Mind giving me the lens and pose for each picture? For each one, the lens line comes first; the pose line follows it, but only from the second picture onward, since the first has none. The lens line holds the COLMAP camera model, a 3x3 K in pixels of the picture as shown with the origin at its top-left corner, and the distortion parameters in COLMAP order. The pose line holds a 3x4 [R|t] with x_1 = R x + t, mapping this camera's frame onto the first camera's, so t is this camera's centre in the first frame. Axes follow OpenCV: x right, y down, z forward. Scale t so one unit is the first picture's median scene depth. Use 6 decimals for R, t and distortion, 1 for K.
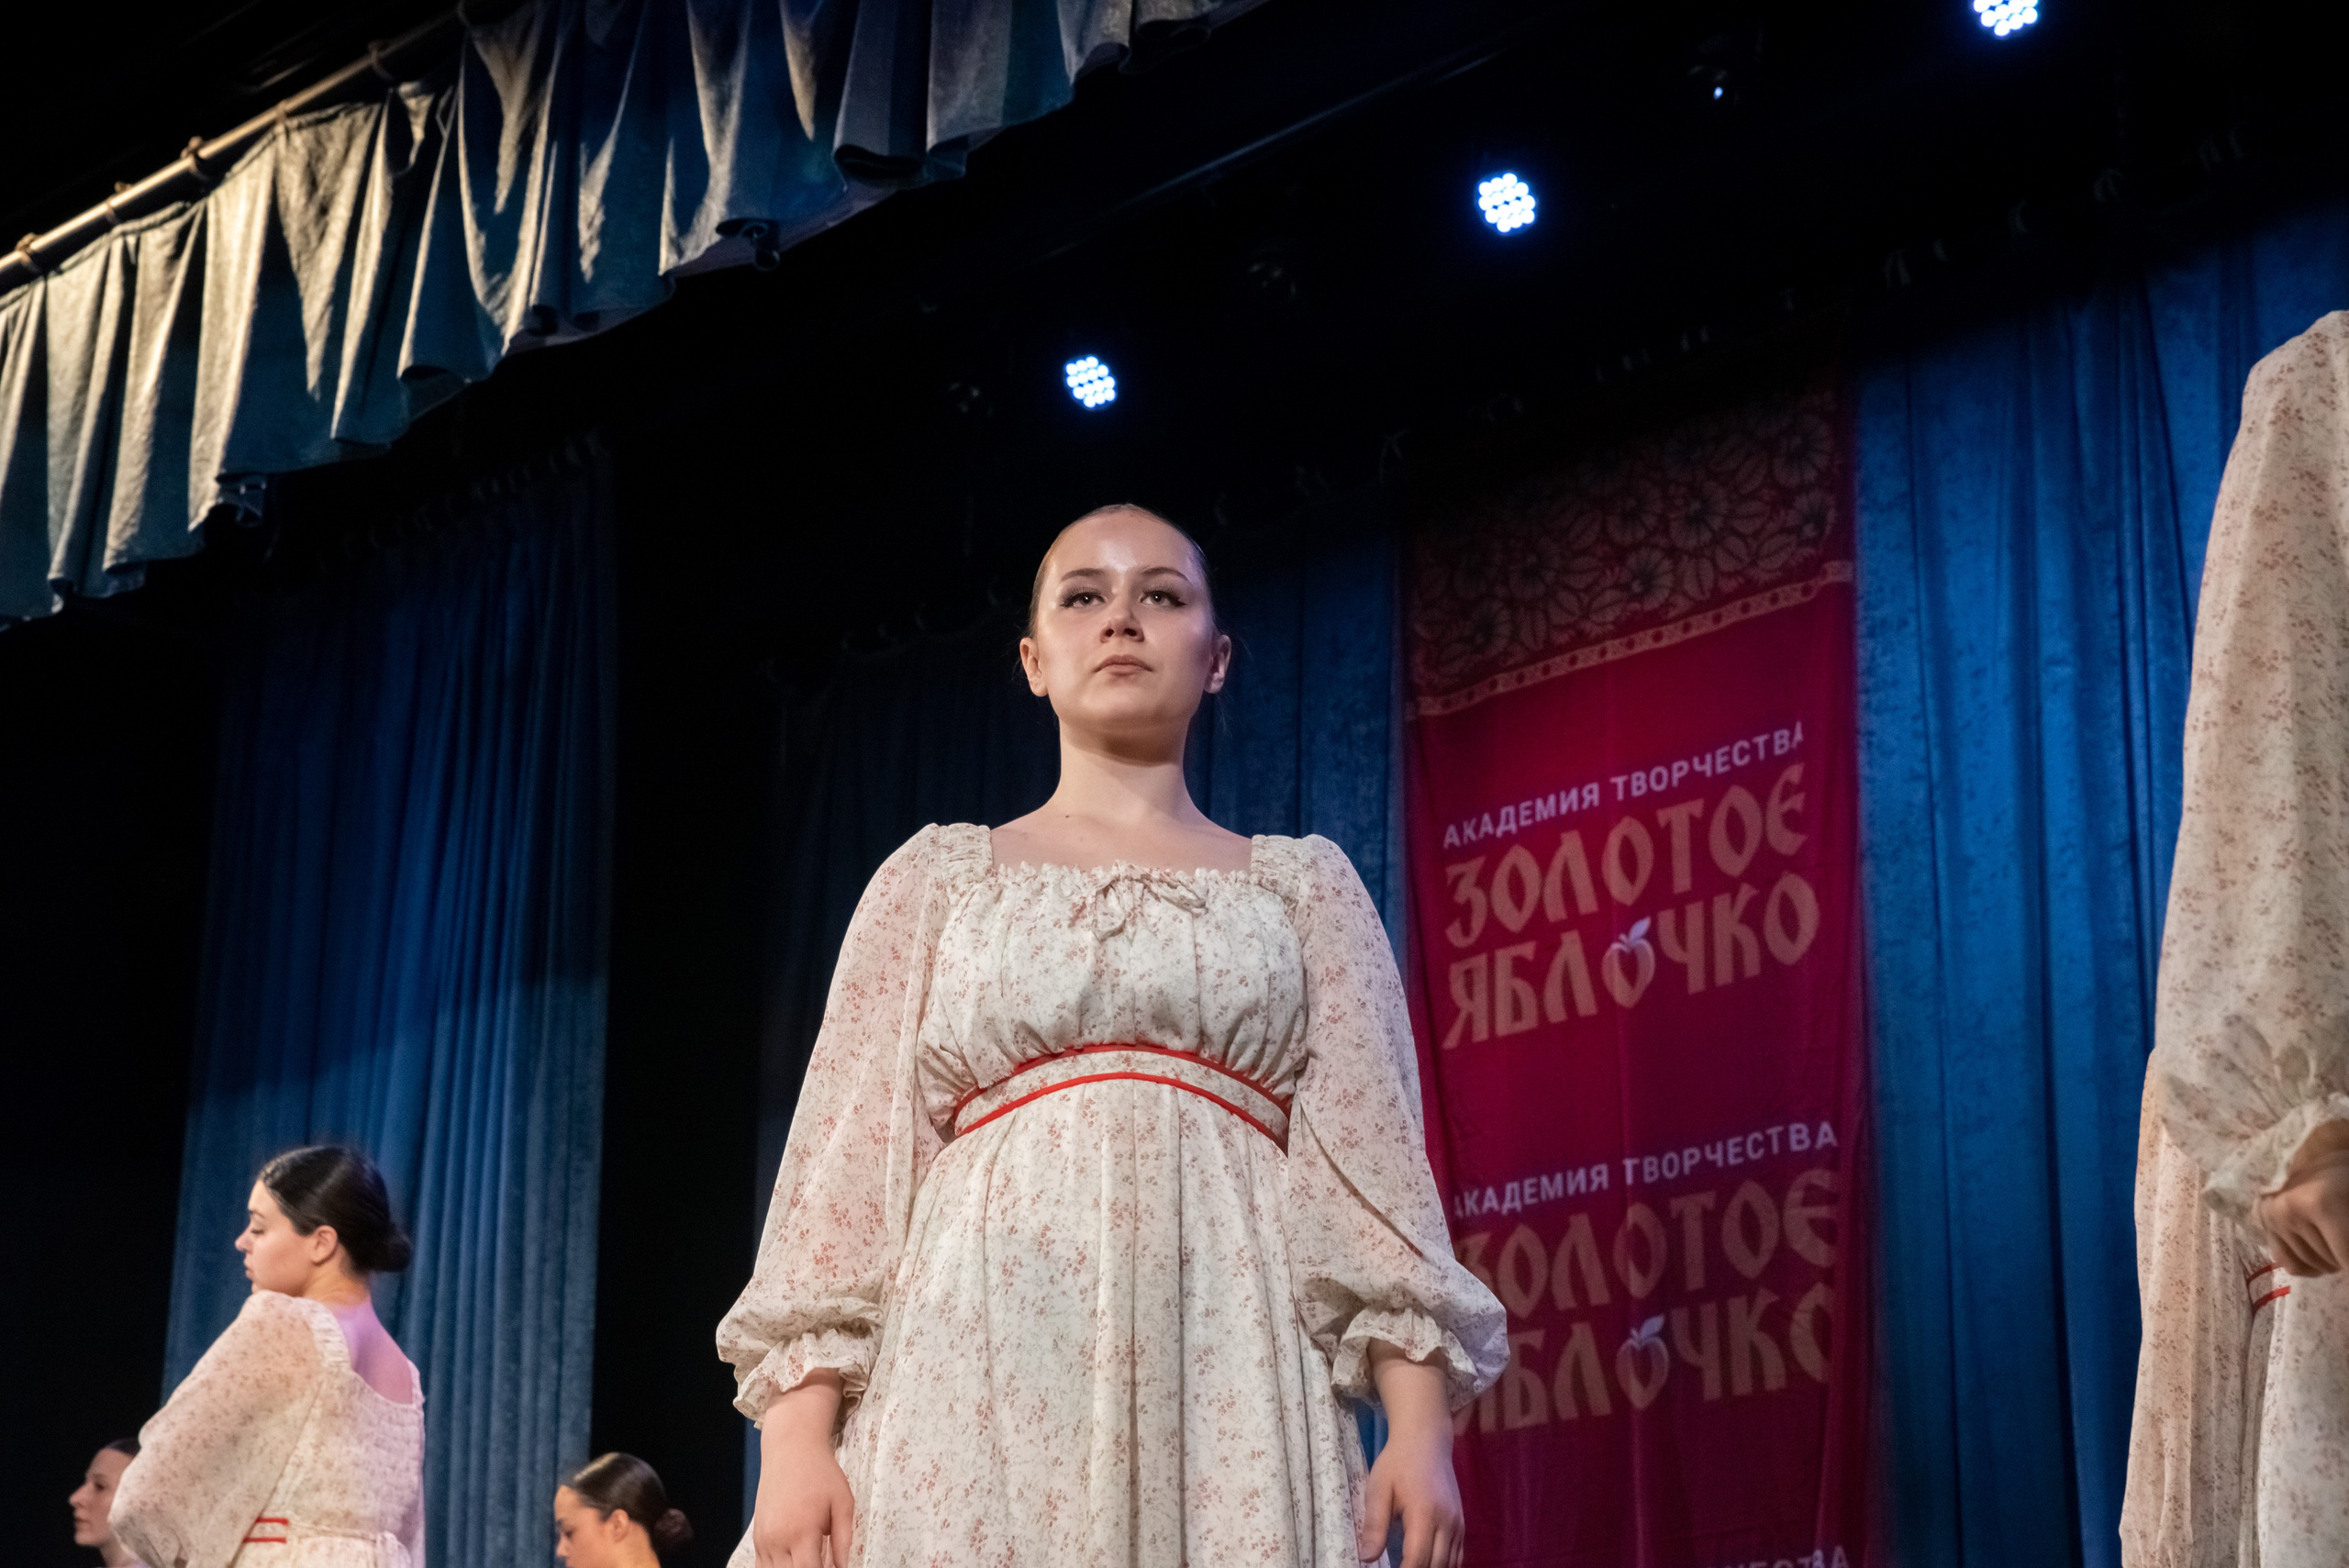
lens RADIAL K [[4129.1, 0, 1180.6], [0, 4129.1, 810.5], [0, 0, 1]] dist [0.191053, 0.189508]
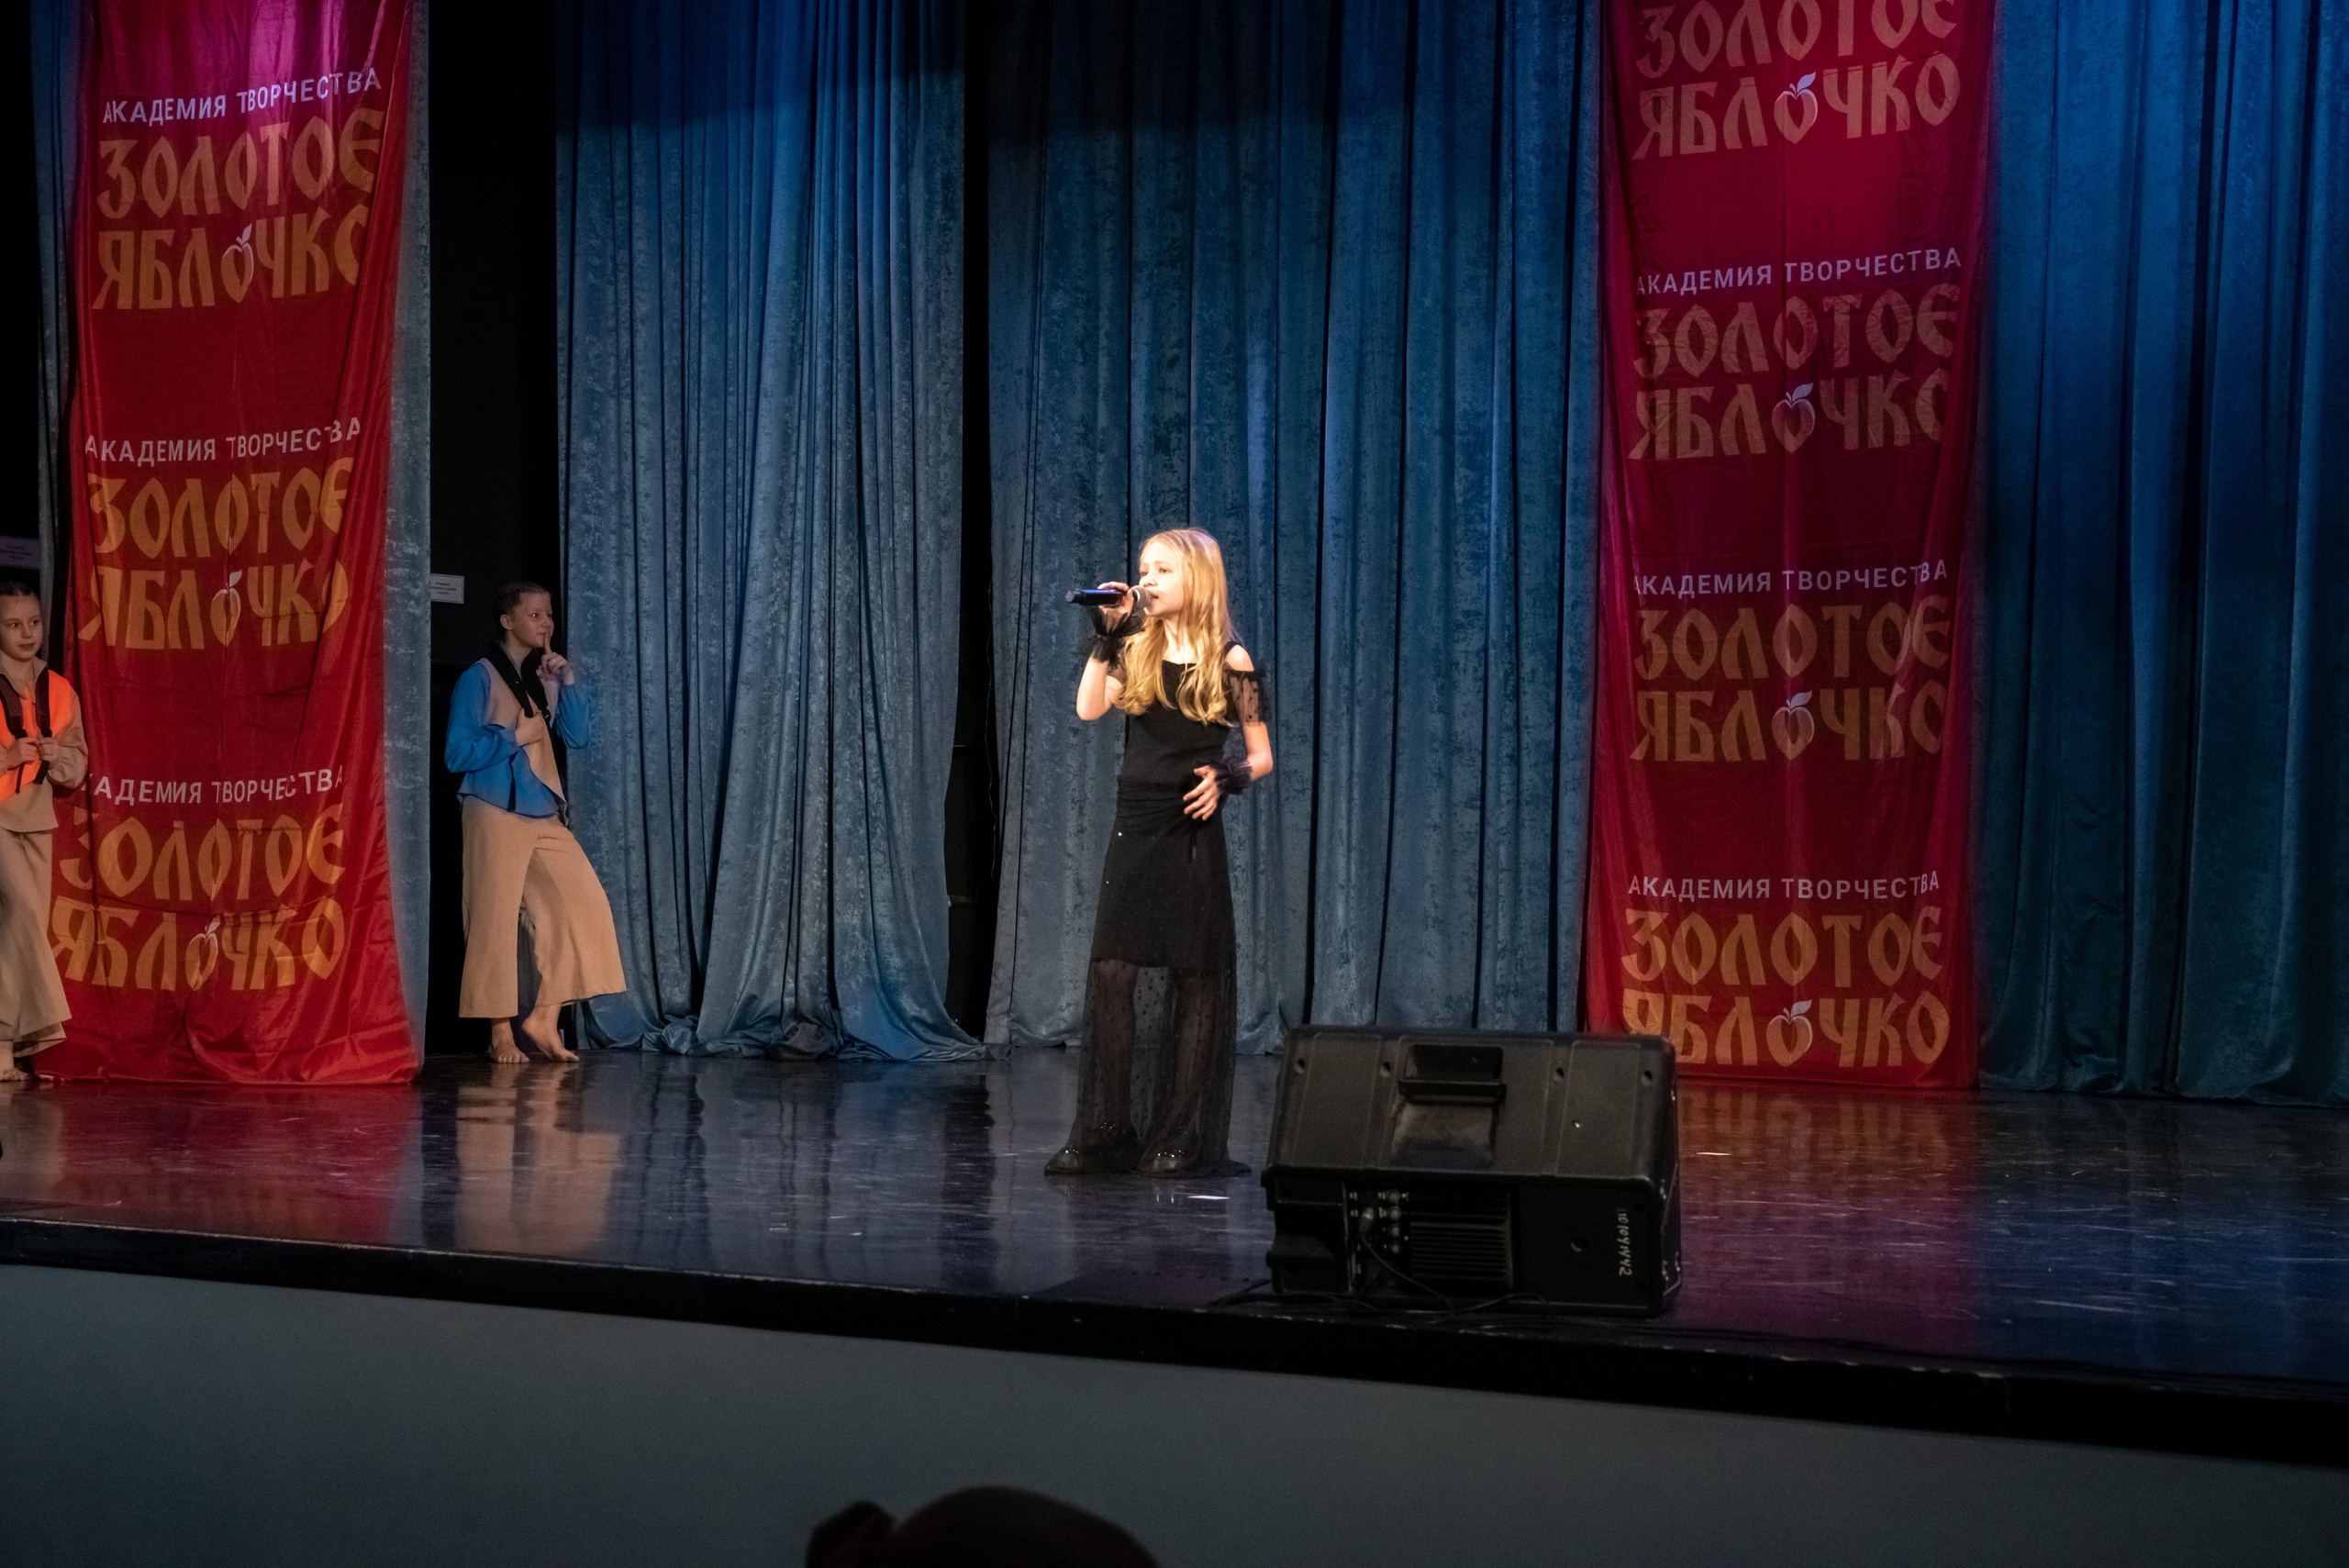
lens RADIAL K [[4384.8, 0, 1173.3], [0, 4384.8, 814.0], [0, 0, 1]] dist [0.231348, 0.076337]
pose [[0.990404, 0.005970, 0.138075, -0.279576], [-0.047963, 0.951819, 0.302887, -0.165891], [-0.129614, -0.306603, 0.942971, -0.362463]]
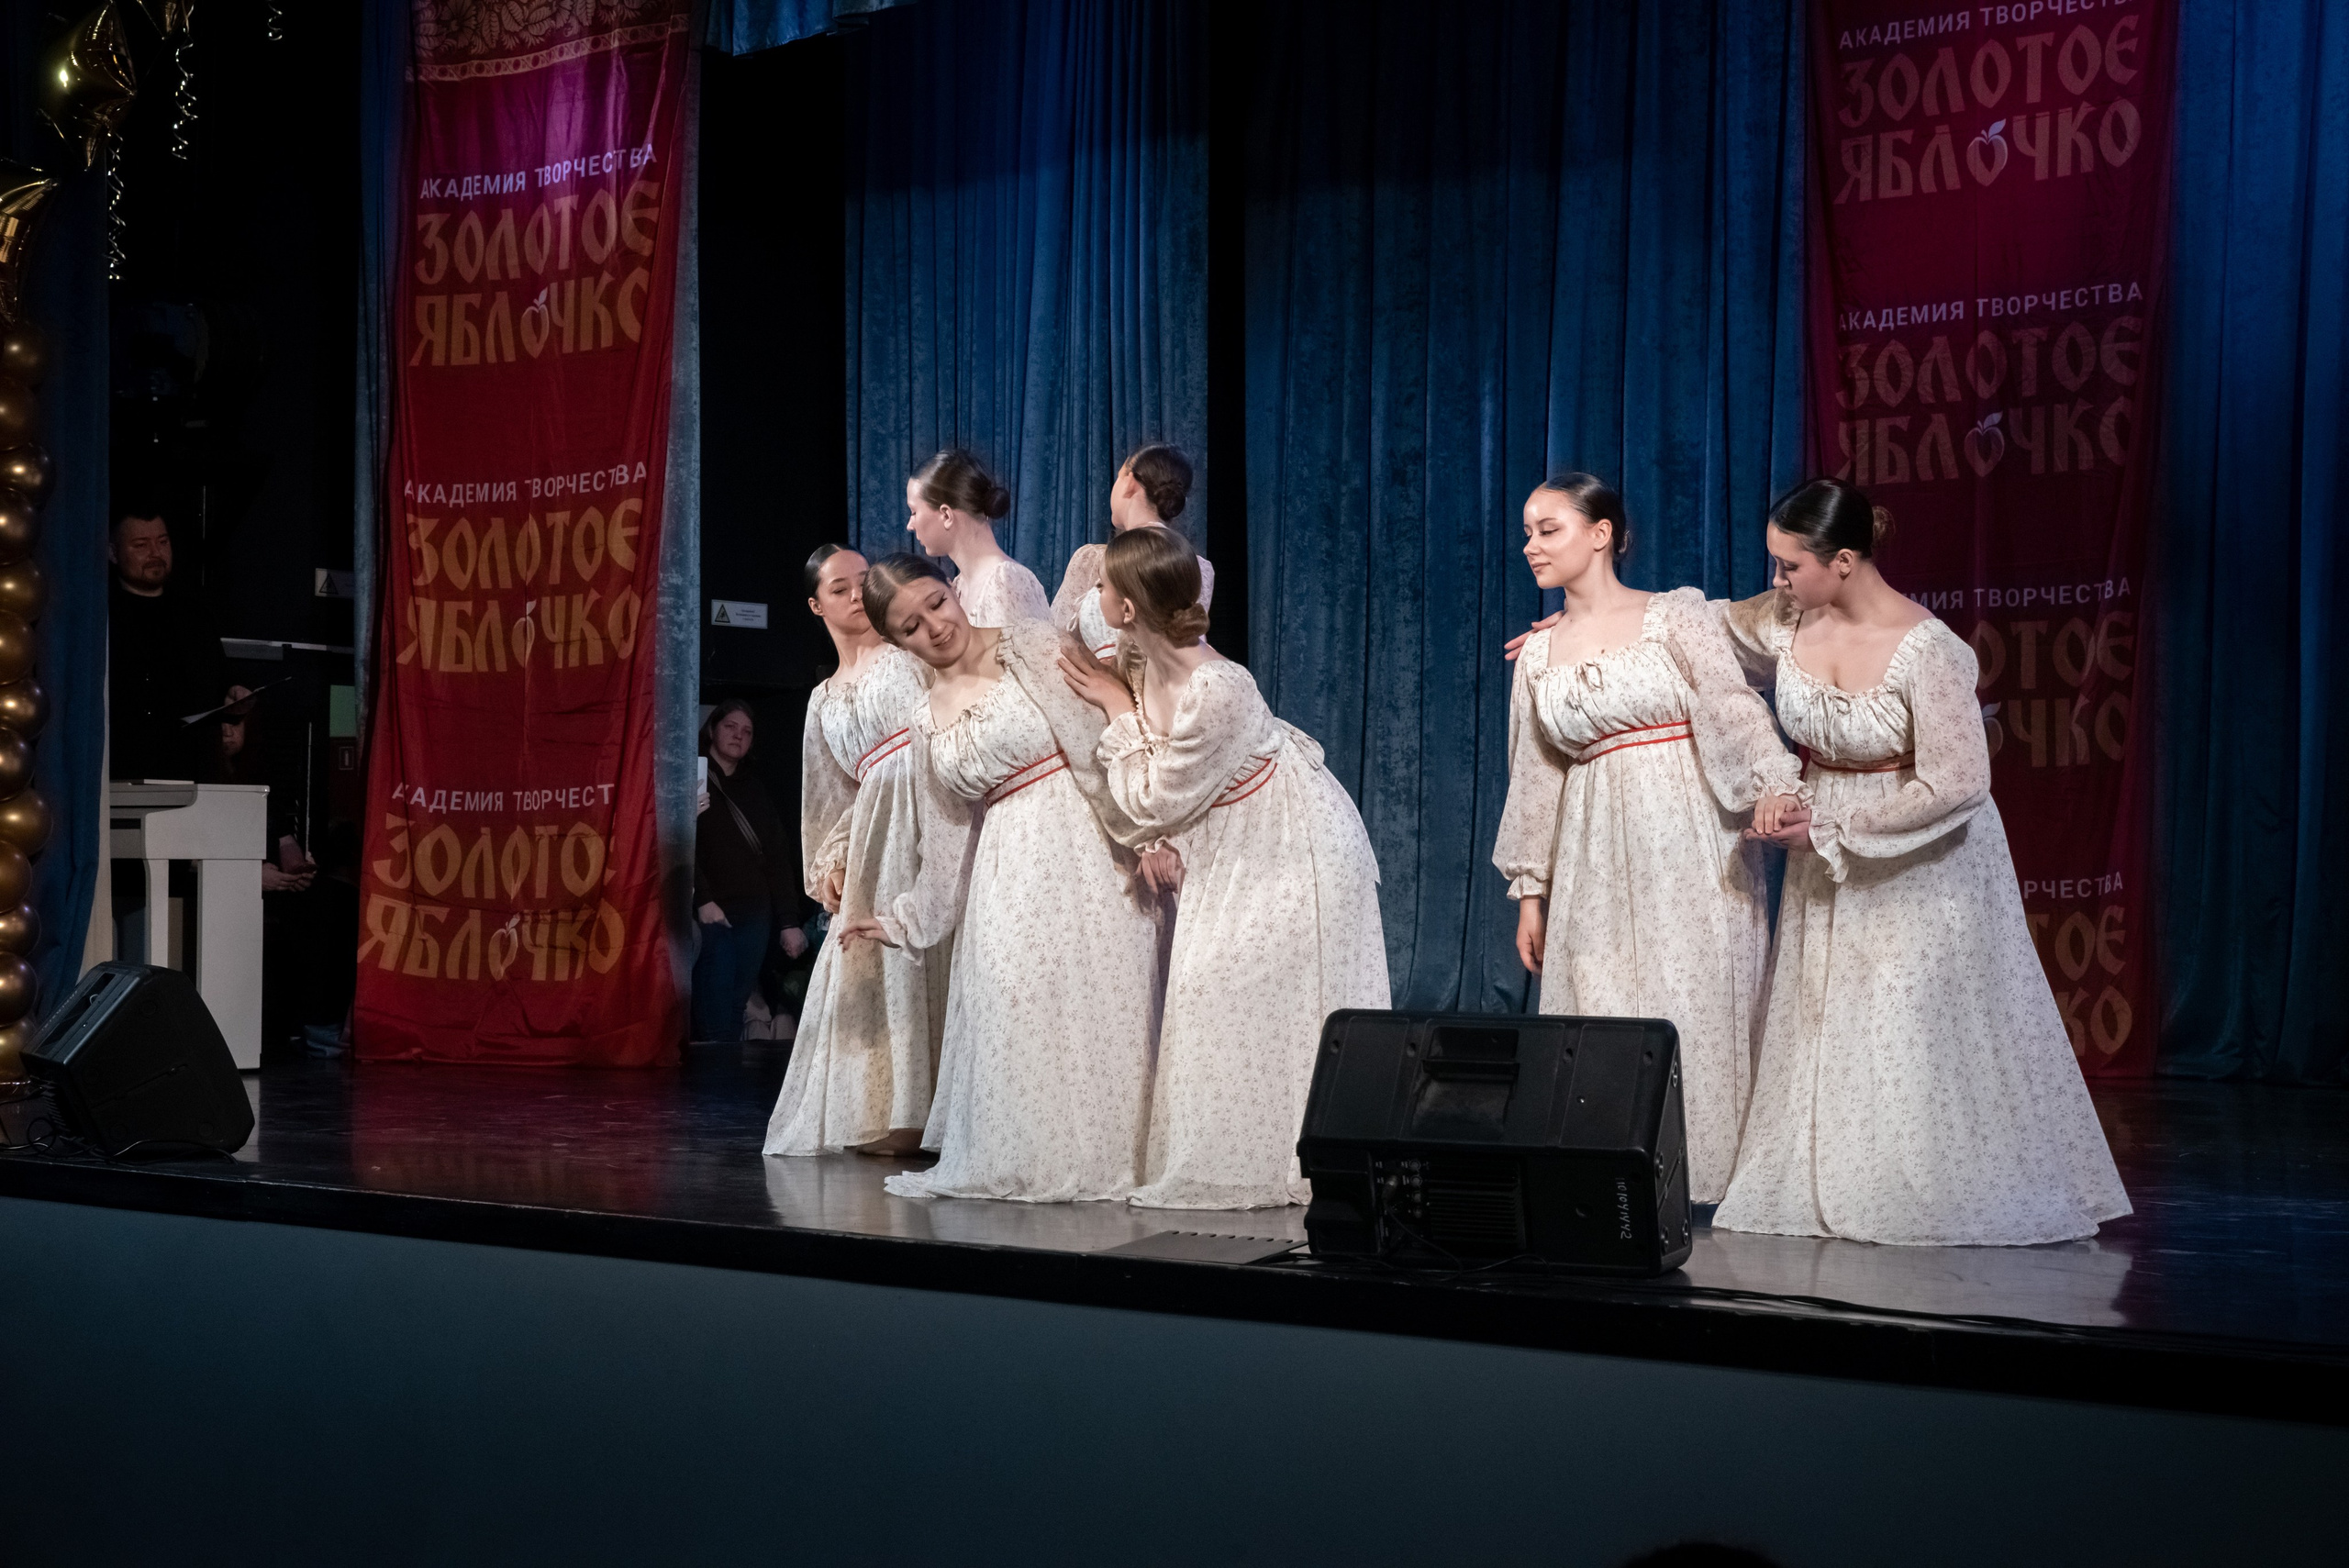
lens RADIAL K [[4129.1, 0, 1180.6], [0, 4129.1, 810.5], [0, 0, 1]] dist [0.191053, 0.189508]
pose [[0.998767, 0.004059, 0.049483, -0.231061], [-0.018889, 0.952770, 0.303104, -0.173316], [-0.045916, -0.303665, 0.951672, -0.387832]]
